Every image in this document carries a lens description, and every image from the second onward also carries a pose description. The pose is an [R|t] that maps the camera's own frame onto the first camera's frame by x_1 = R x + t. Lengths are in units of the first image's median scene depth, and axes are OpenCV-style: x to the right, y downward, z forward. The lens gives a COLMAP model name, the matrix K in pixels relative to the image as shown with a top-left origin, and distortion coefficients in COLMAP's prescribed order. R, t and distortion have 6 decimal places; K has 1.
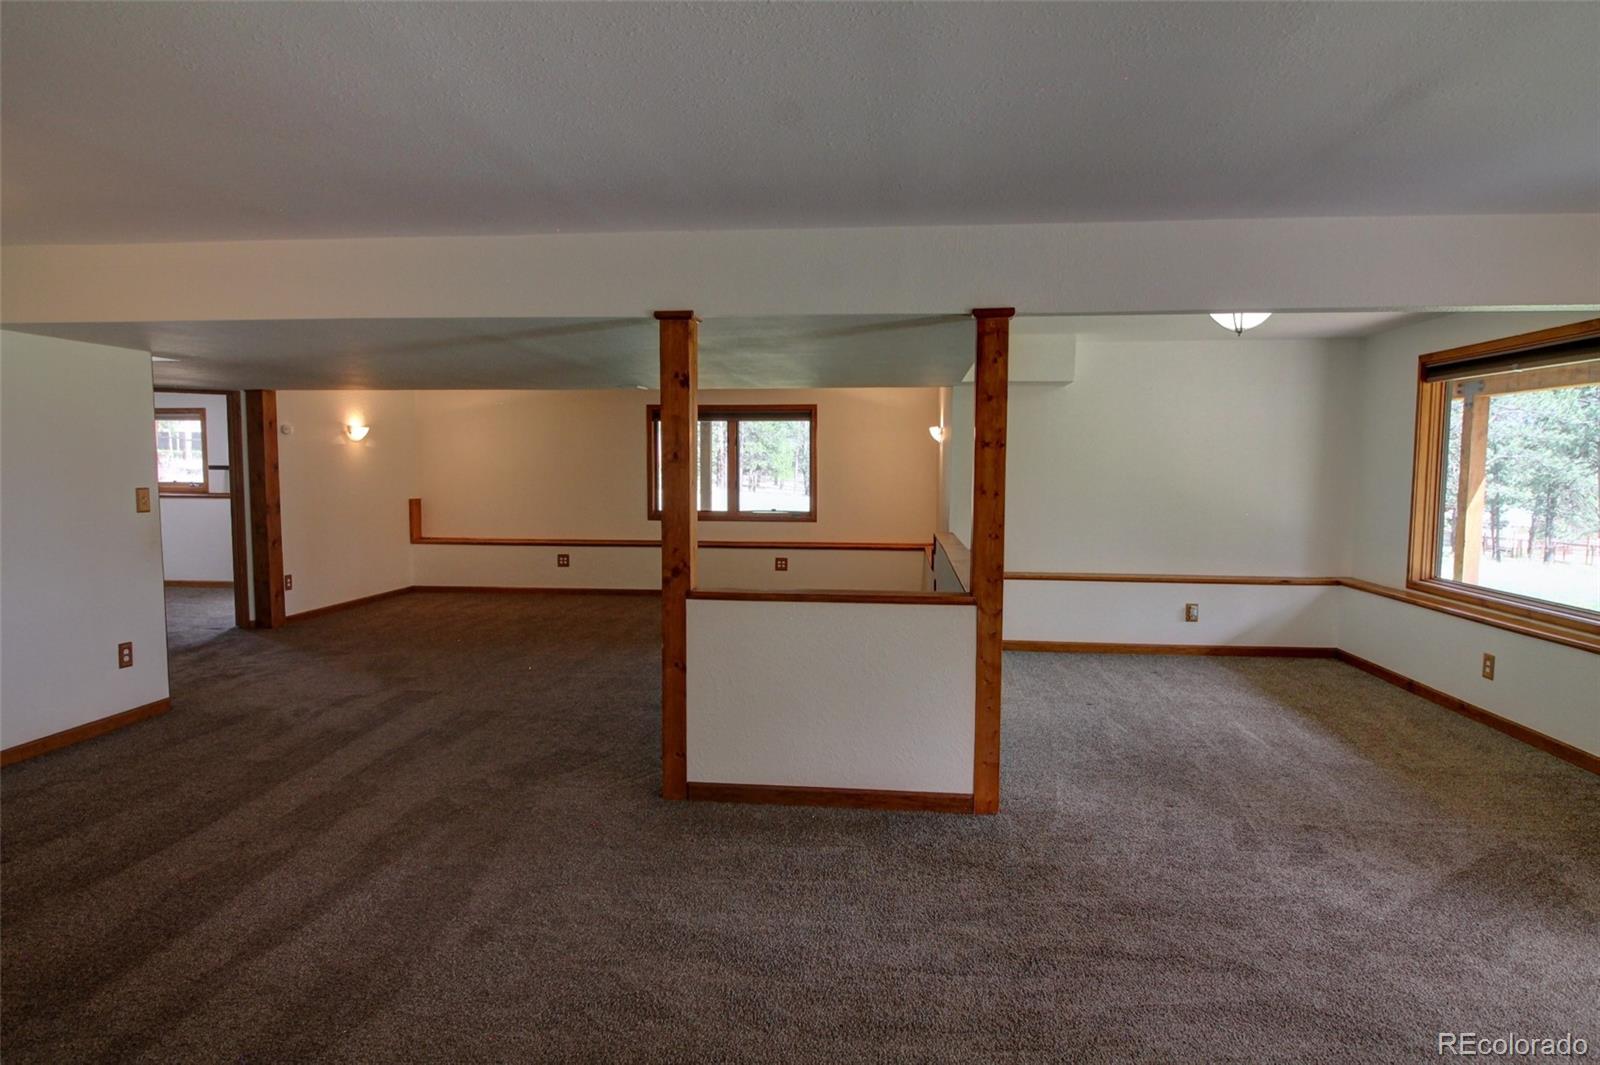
lens RADIAL K [[894.5, 0, 795.1], [0, 894.5, 535.2], [0, 0, 1]] dist [-0.011765, 0.000024]
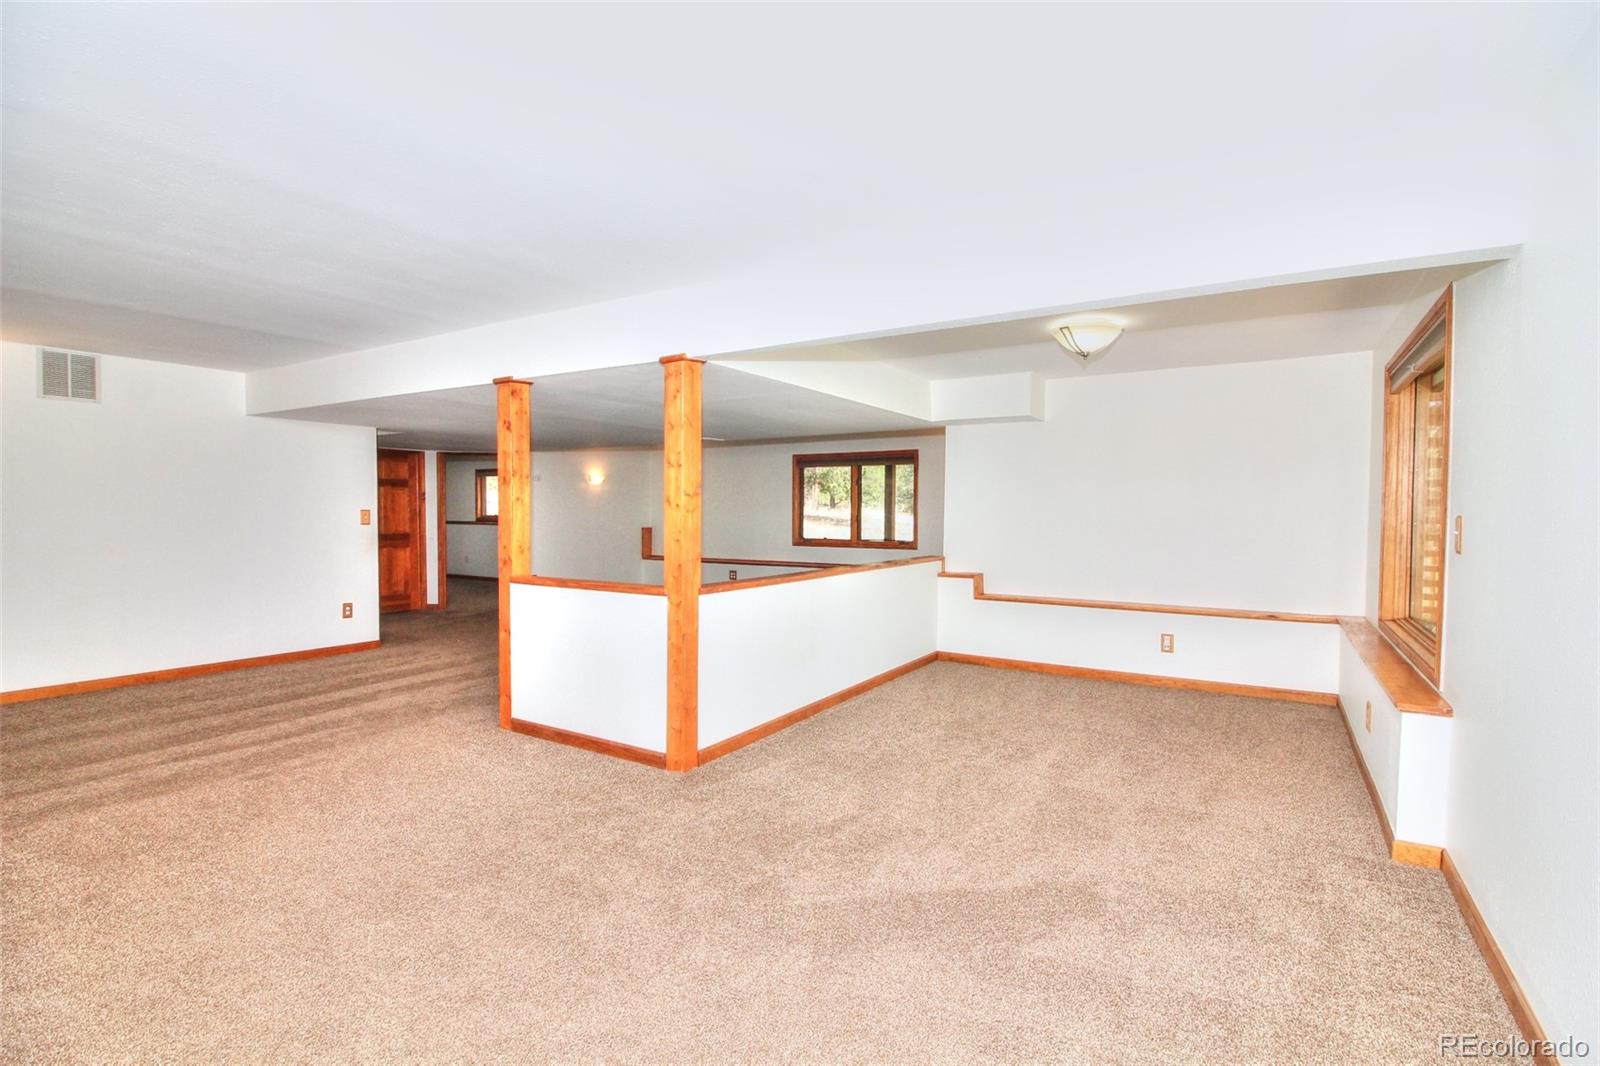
lens RADIAL K [[746.2, 0, 805.1], [0, 746.2, 528.8], [0, 0, 1]] dist [-0.018461, -0.003675]
pose [[0.903548, 0.010491, -0.428359, 0.606245], [-0.035438, 0.998105, -0.050303, 0.023107], [0.427020, 0.060632, 0.902207, 0.117380]]
